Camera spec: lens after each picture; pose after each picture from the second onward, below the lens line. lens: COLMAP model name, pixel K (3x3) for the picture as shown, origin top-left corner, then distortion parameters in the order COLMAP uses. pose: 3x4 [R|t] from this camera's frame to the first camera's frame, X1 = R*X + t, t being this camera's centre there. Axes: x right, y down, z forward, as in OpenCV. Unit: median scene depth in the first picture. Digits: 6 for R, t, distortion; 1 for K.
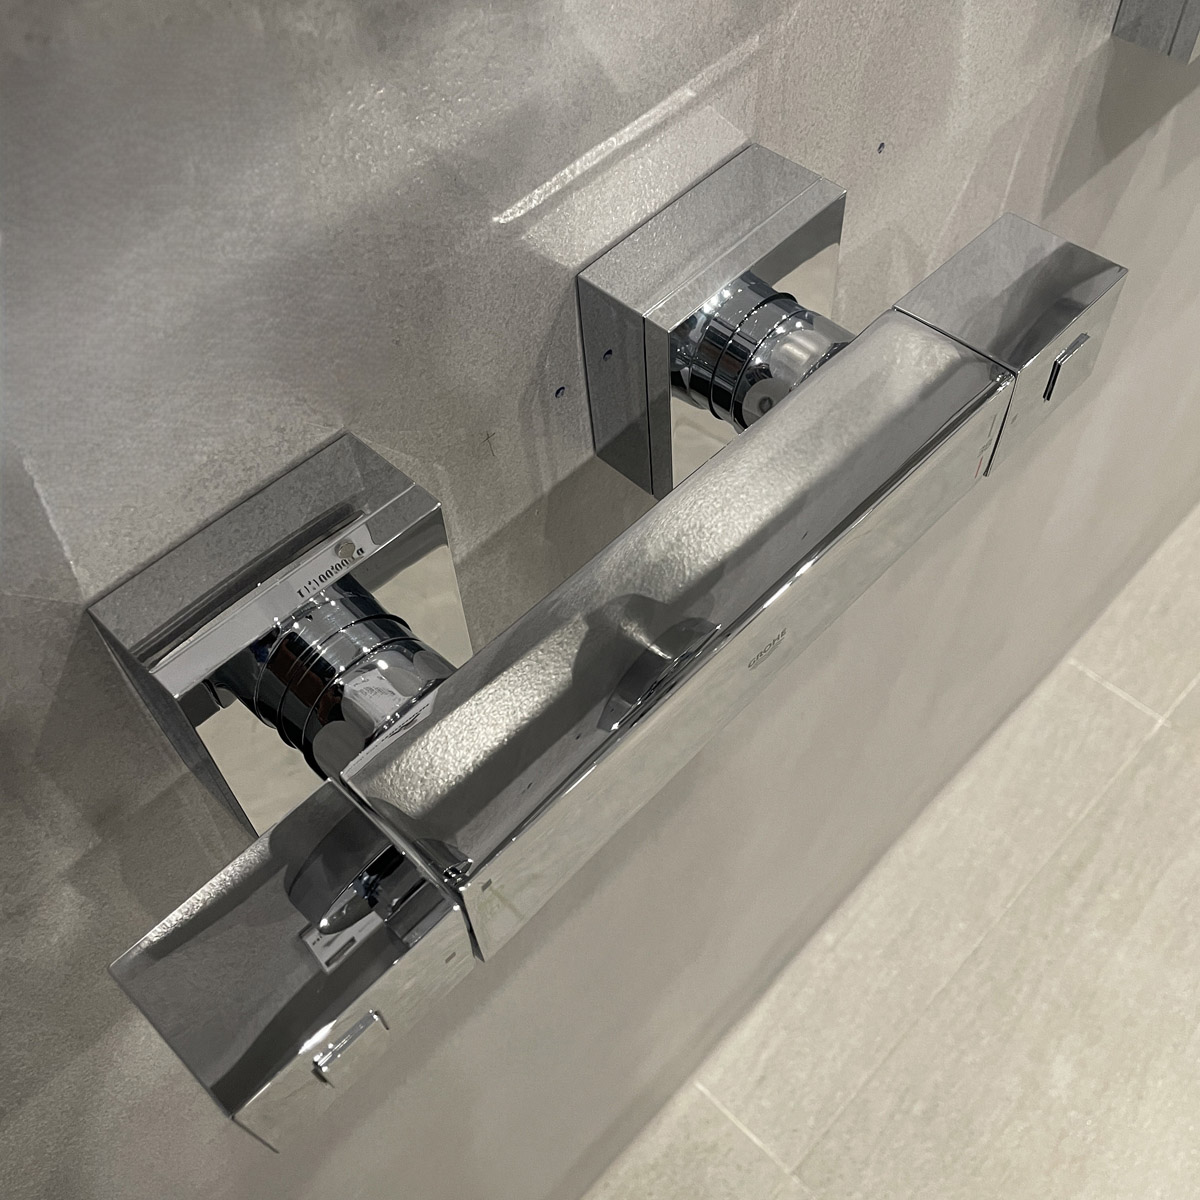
lens RADIAL K [[1236.5, 0, 604.3], [0, 1236.5, 598.2], [0, 0, 1]] dist [0.028772, 0.000000]
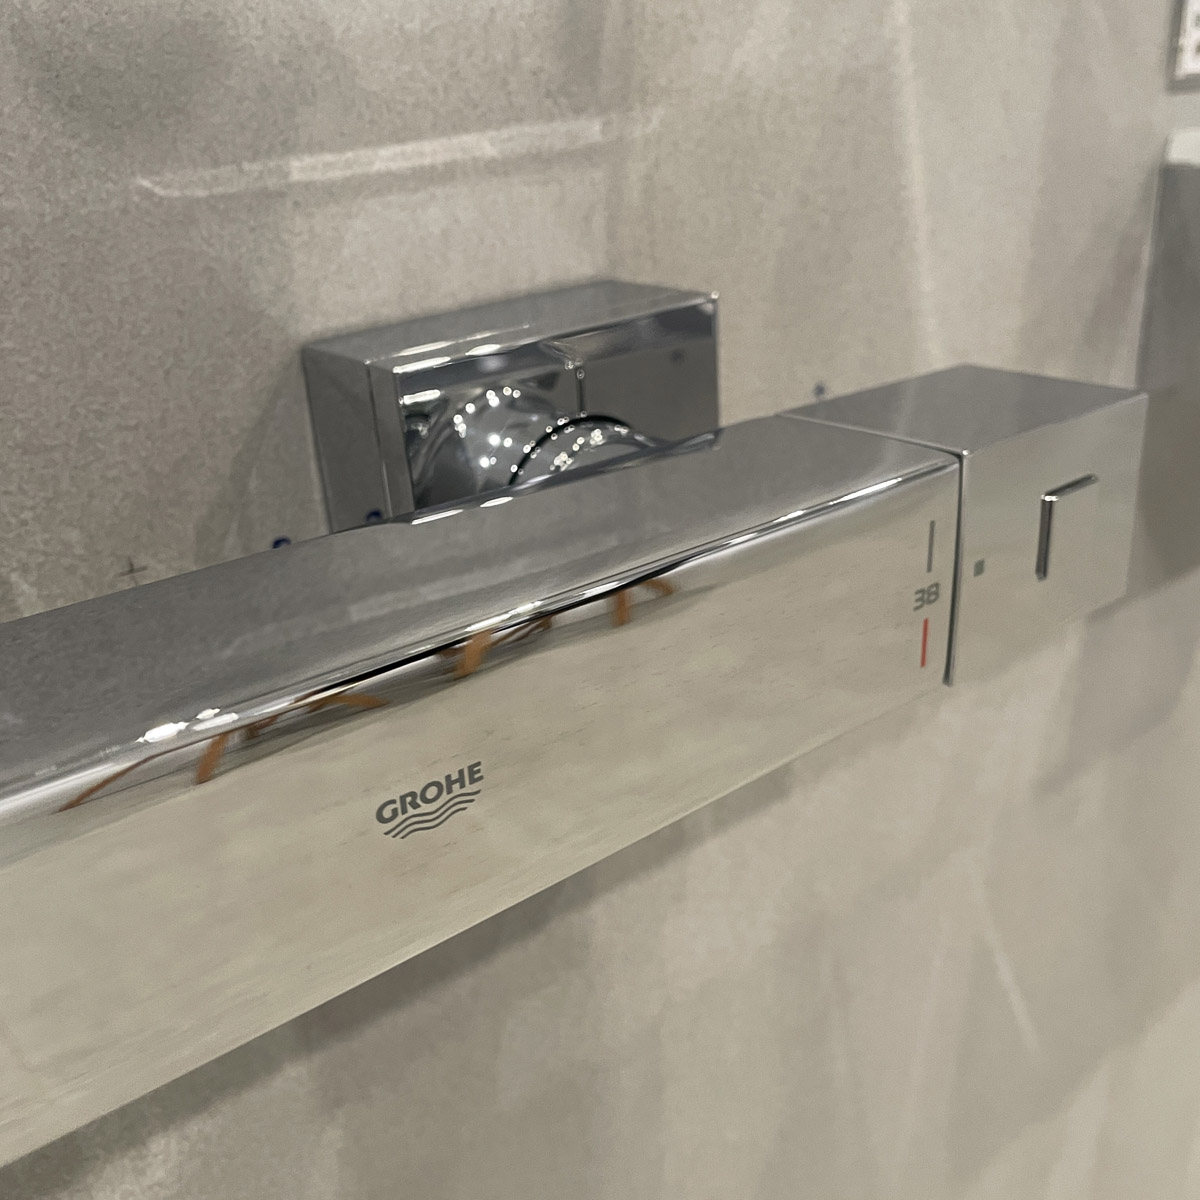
lens RADIAL K [[1236.5, 0, 602.4], [0, 1236.5, 593.0], [0, 0, 1]] dist [0.028772, 0.000000]
pose [[0.992585, 0.040401, -0.114639, 0.246390], [-0.094696, 0.848320, -0.520948, 0.212613], [0.076204, 0.527941, 0.845855, 0.550697]]
